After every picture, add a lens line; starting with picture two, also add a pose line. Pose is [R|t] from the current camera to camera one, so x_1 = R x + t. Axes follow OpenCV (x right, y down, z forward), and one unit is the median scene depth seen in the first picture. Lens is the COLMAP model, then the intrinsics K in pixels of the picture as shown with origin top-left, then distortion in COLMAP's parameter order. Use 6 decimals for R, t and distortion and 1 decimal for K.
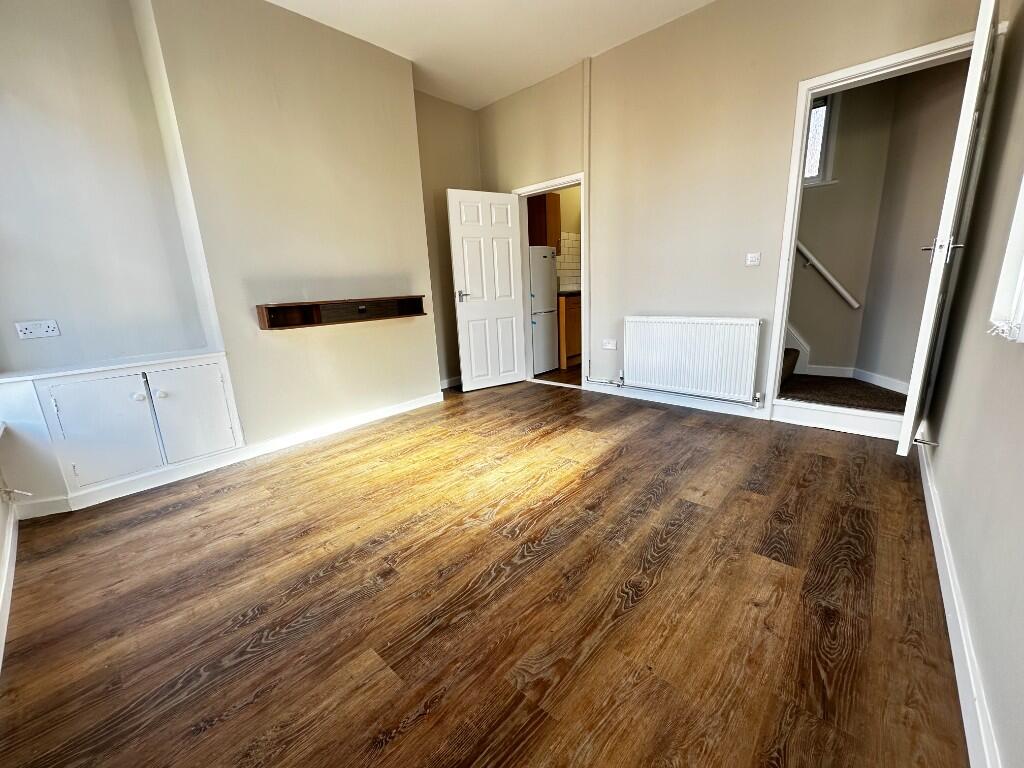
lens RADIAL K [[408.0, 0, 512.9], [0, 408.0, 381.5], [0, 0, 1]] dist [-0.004596, 0.000531]
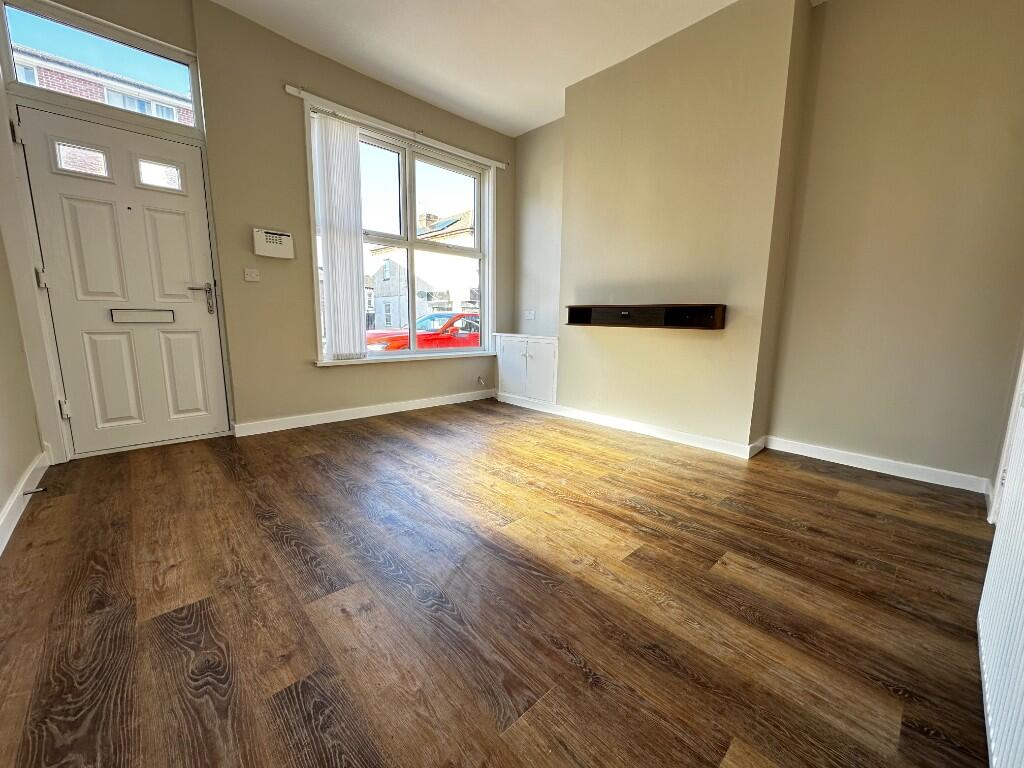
lens RADIAL K [[408.0, 0, 512.9], [0, 408.0, 381.5], [0, 0, 1]] dist [-0.004596, 0.000531]
pose [[-0.082792, 0.193509, -0.977599, 0.851797], [-0.243009, 0.947435, 0.208118, -0.207442], [0.966484, 0.254796, -0.031415, 1.022286]]
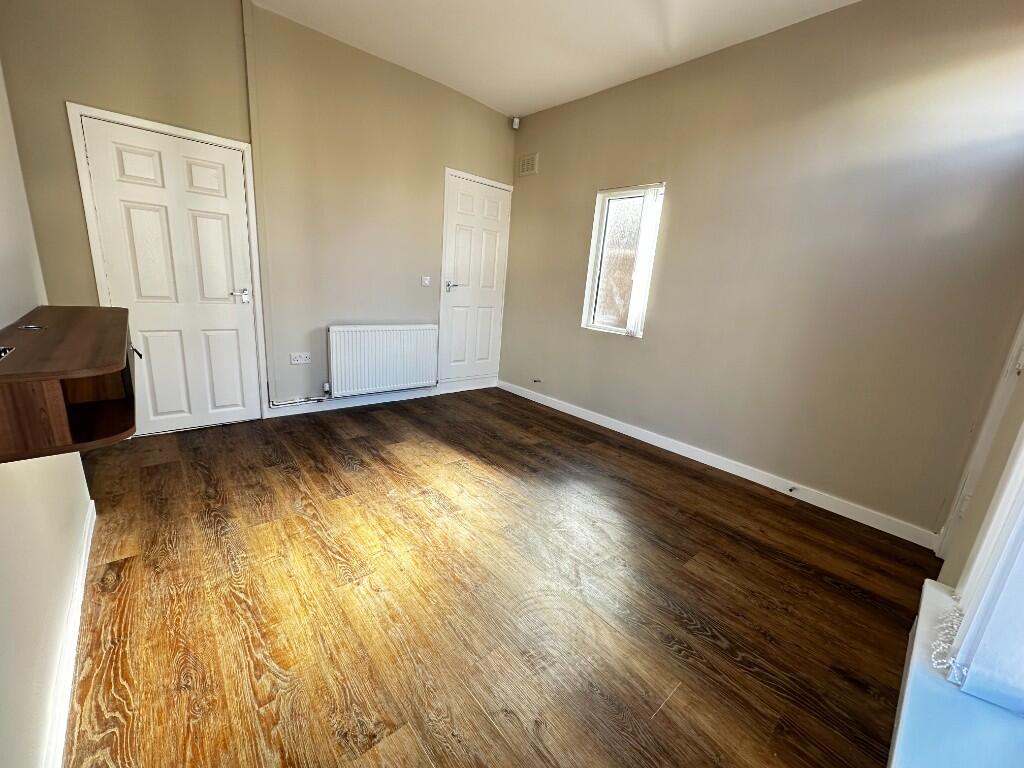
lens RADIAL K [[408.0, 0, 512.9], [0, 408.0, 381.5], [0, 0, 1]] dist [-0.004596, 0.000531]
pose [[0.112595, -0.188454, 0.975606, -0.946263], [0.149116, 0.973935, 0.170922, -0.202163], [-0.982388, 0.126233, 0.137761, 0.704021]]
